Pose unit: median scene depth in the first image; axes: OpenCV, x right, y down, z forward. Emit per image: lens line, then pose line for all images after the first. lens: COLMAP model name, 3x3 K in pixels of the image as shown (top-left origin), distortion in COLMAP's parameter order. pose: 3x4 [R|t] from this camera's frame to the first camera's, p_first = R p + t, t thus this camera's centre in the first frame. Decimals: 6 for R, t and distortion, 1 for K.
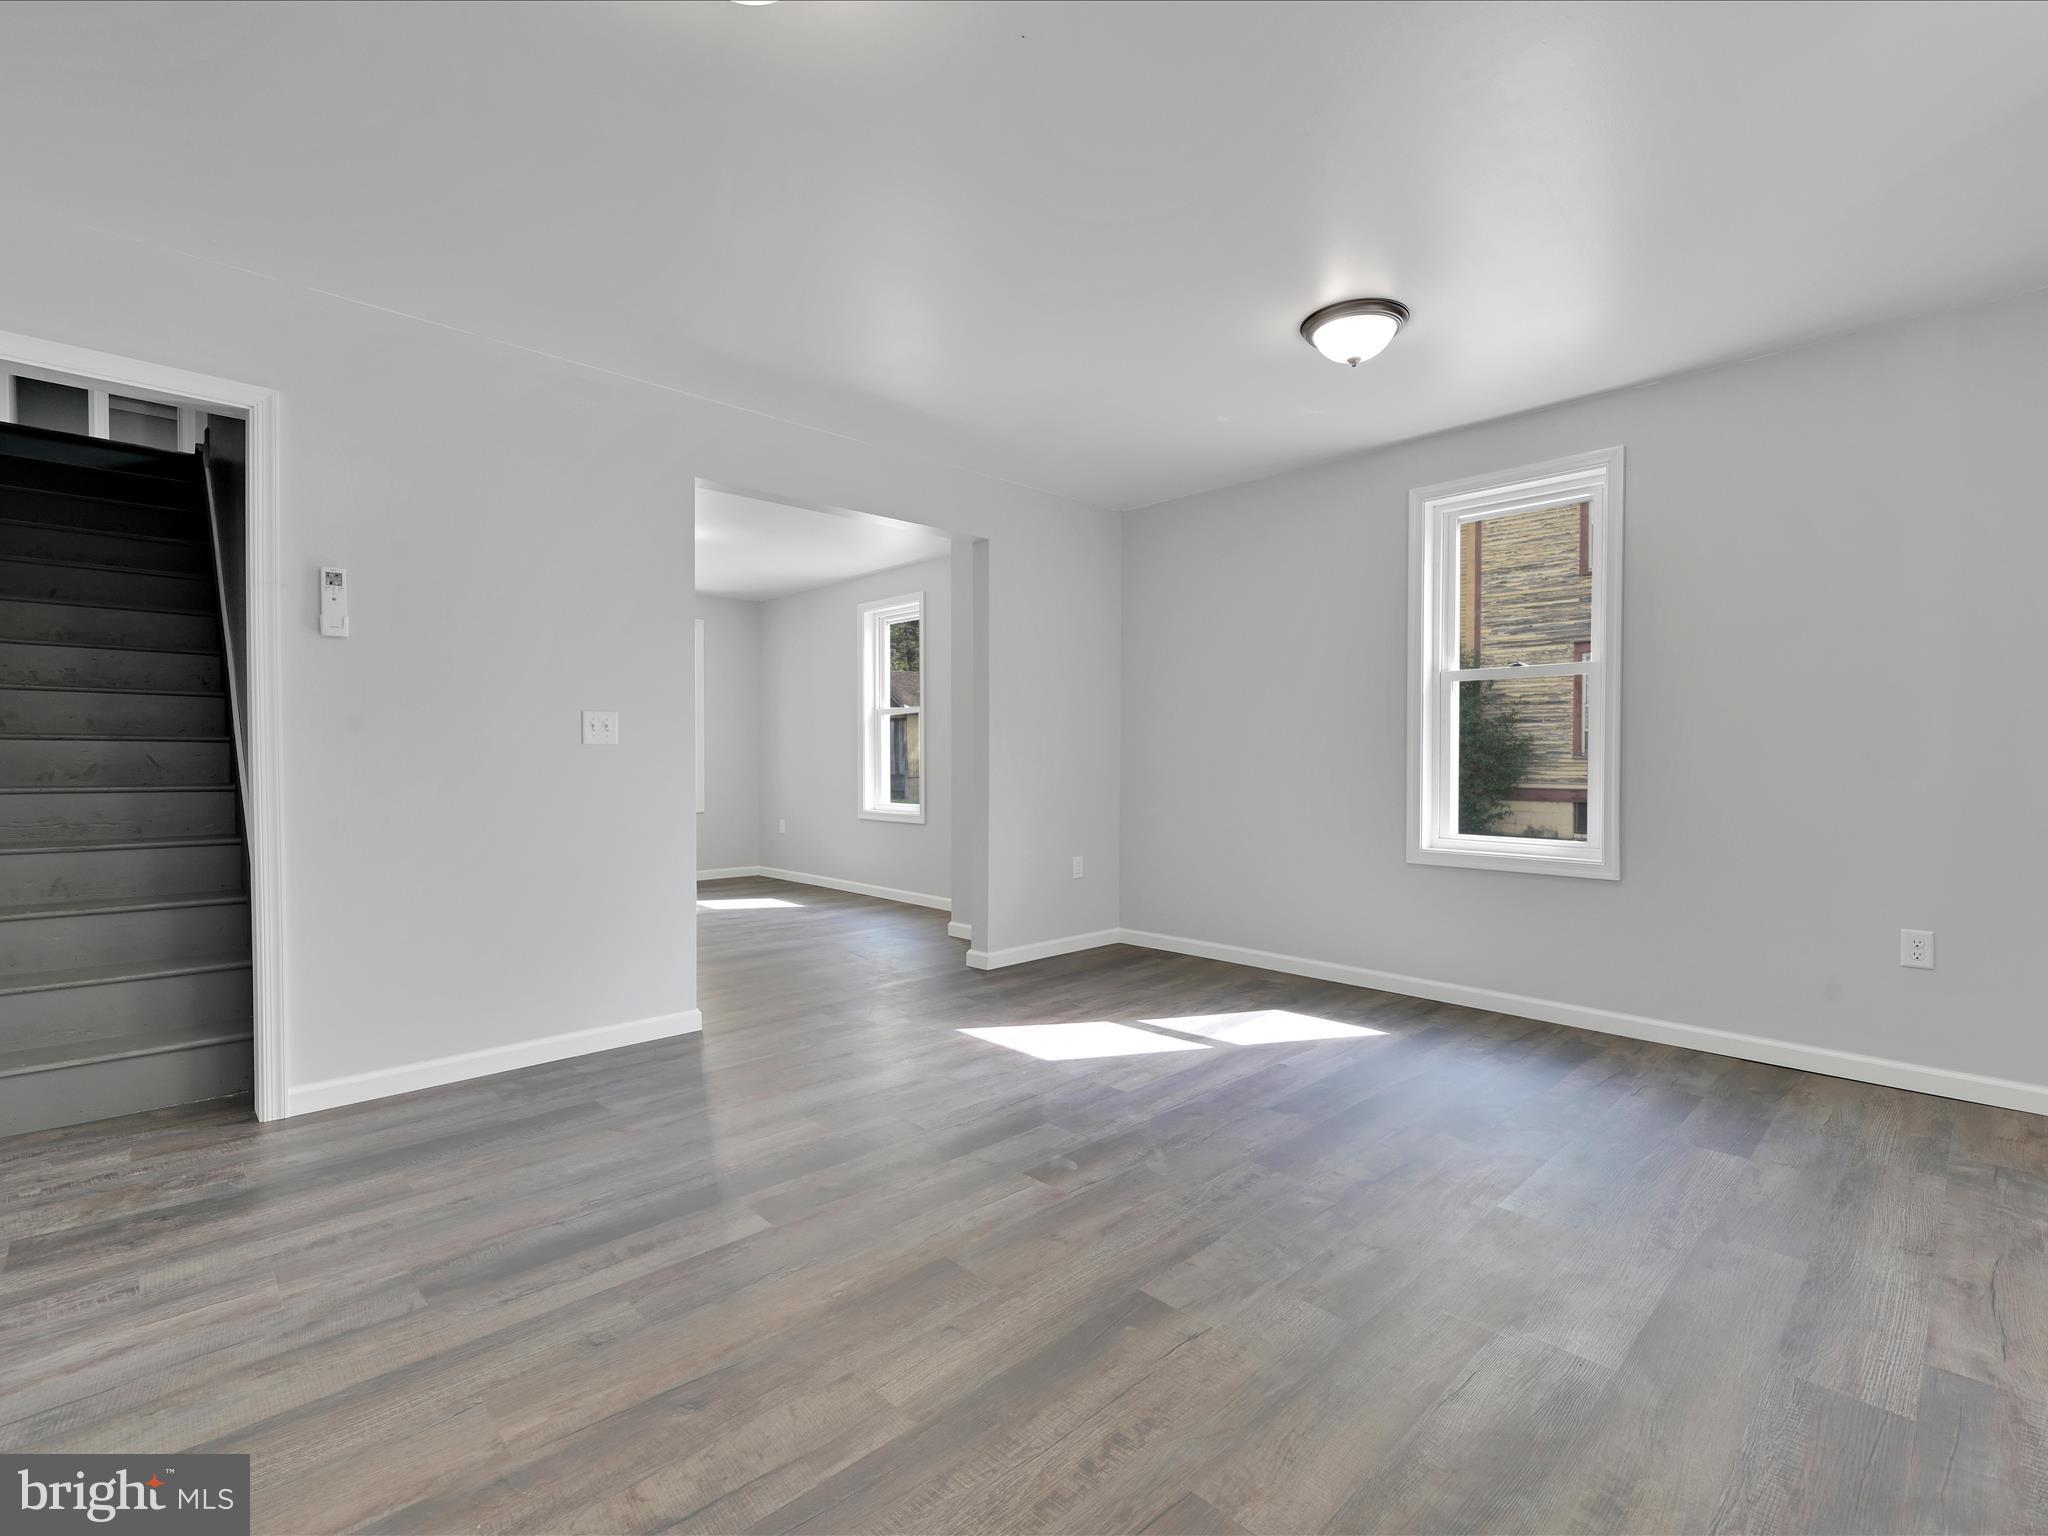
lens RADIAL K [[944.5, 0, 1031.6], [0, 944.5, 763.3], [0, 0, 1]] dist [0.001117, -0.000109]
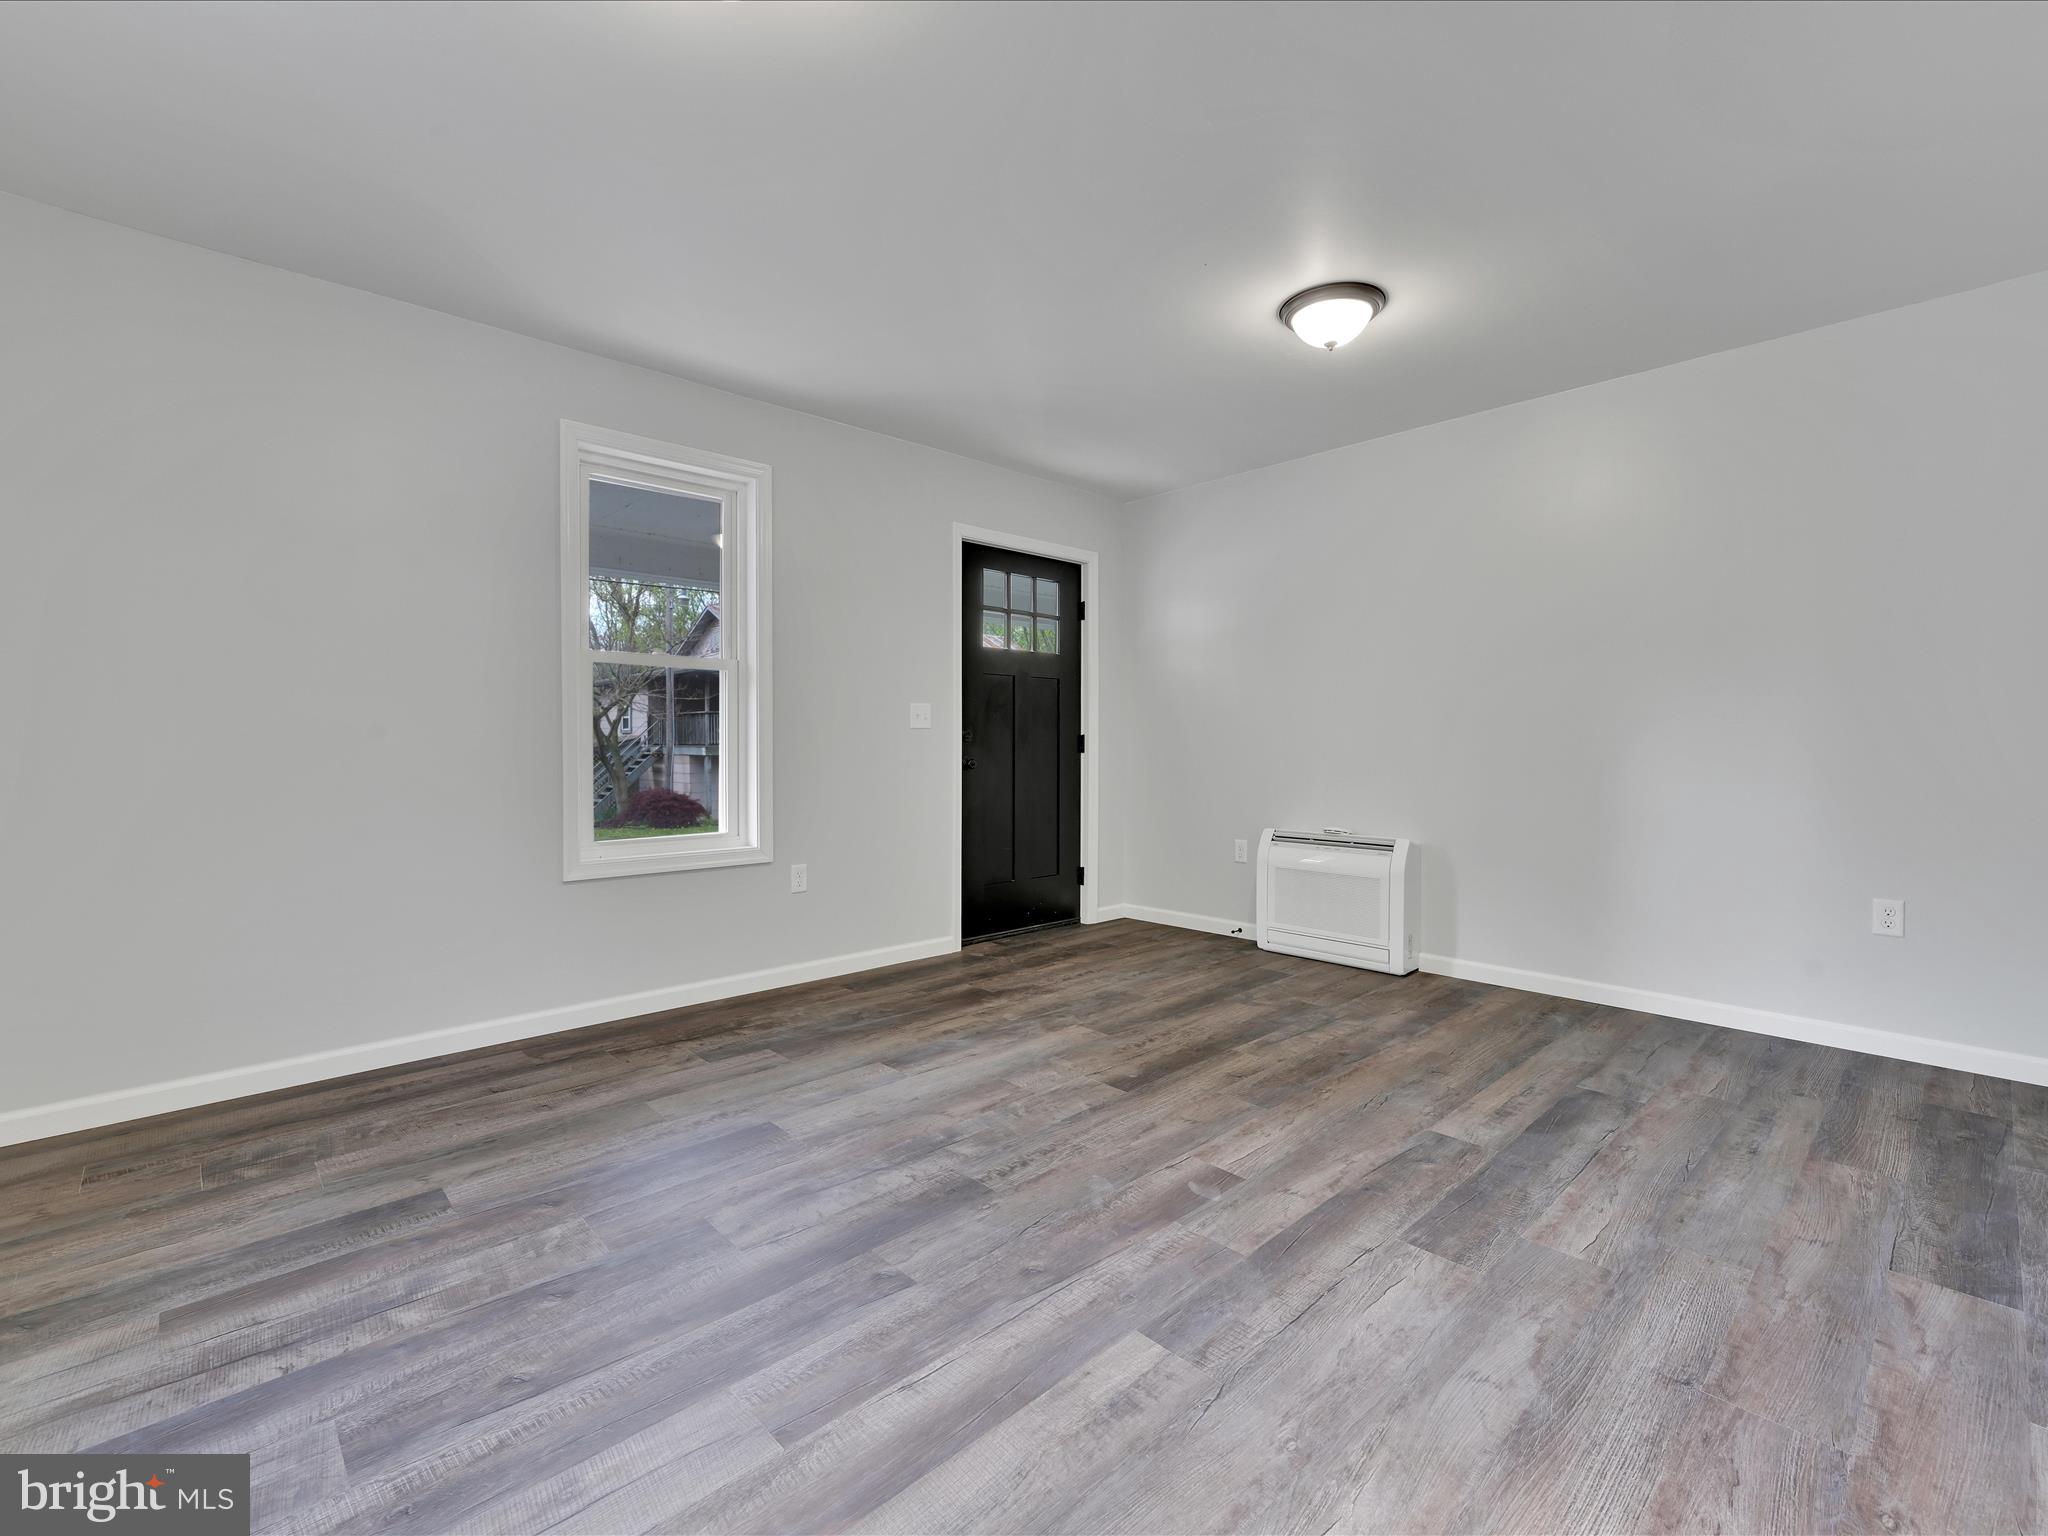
lens RADIAL K [[944.5, 0, 1031.6], [0, 944.5, 763.3], [0, 0, 1]] dist [0.001117, -0.000109]
pose [[-0.999971, -0.000725, 0.007591, 0.223382], [-0.000490, 0.999523, 0.030890, -0.013842], [-0.007610, 0.030886, -0.999494, 2.188823]]
